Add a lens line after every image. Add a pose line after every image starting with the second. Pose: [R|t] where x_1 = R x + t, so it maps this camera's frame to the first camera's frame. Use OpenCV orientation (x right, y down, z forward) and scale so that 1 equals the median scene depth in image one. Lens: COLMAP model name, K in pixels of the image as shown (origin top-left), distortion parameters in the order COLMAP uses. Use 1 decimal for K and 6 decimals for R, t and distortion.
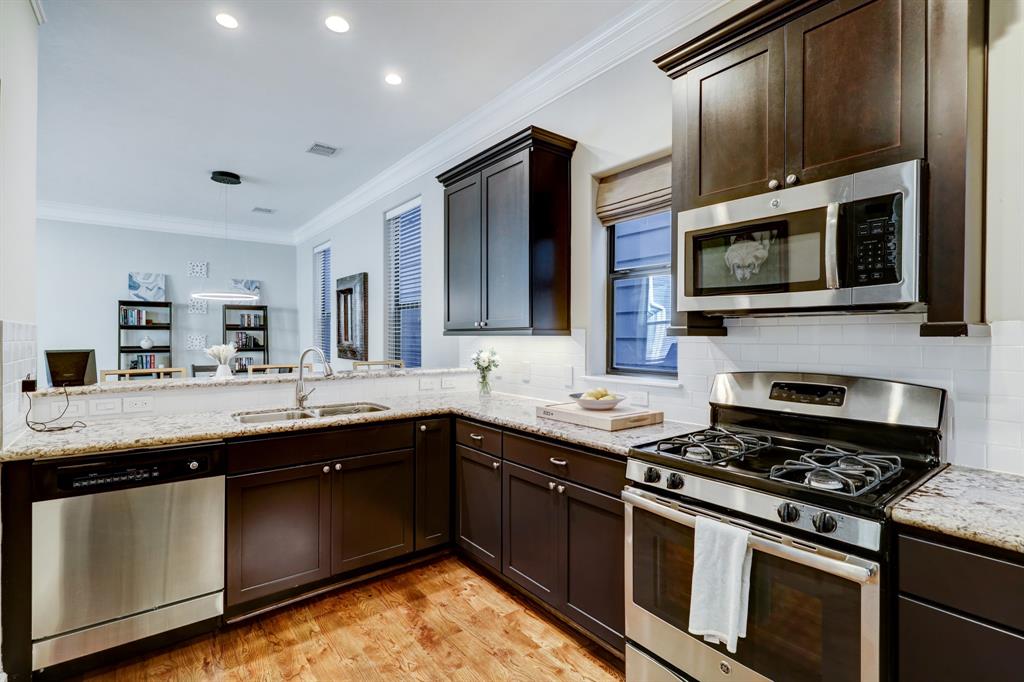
lens RADIAL K [[468.2, 0, 513.7], [0, 468.2, 345.4], [0, 0, 1]] dist [-0.001522, -0.000041]
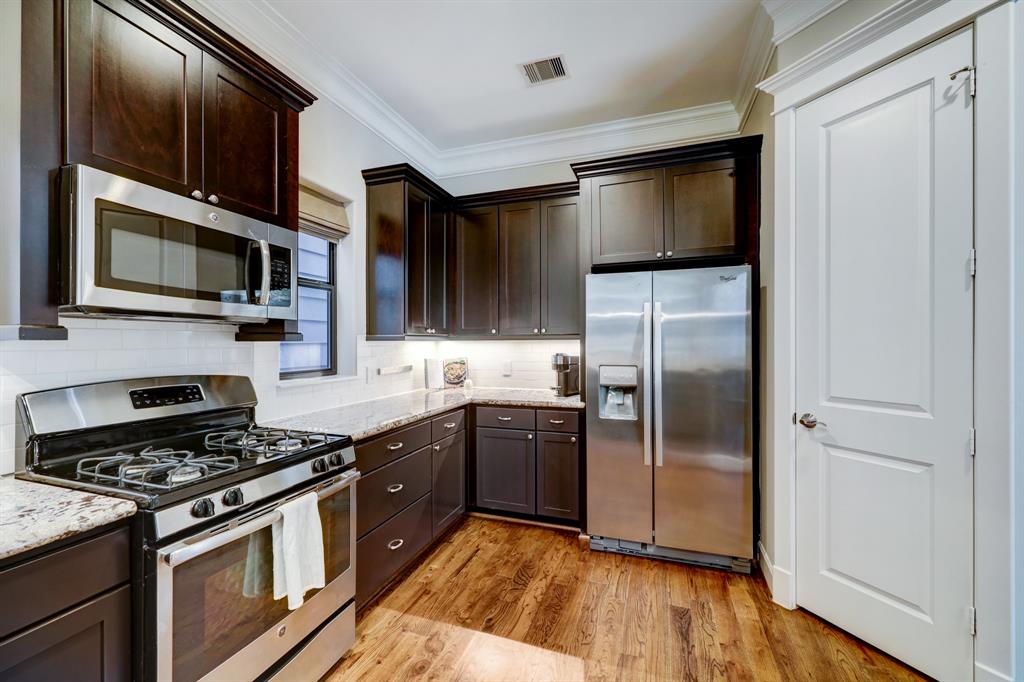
lens RADIAL K [[416.3, 0, 514.2], [0, 416.3, 337.4], [0, 0, 1]] dist [-0.000067, 0.001054]
pose [[-0.524920, 0.010457, 0.851088, -0.613460], [0.019574, 0.999808, -0.000212, -0.012714], [-0.850927, 0.016548, -0.525024, 0.905650]]
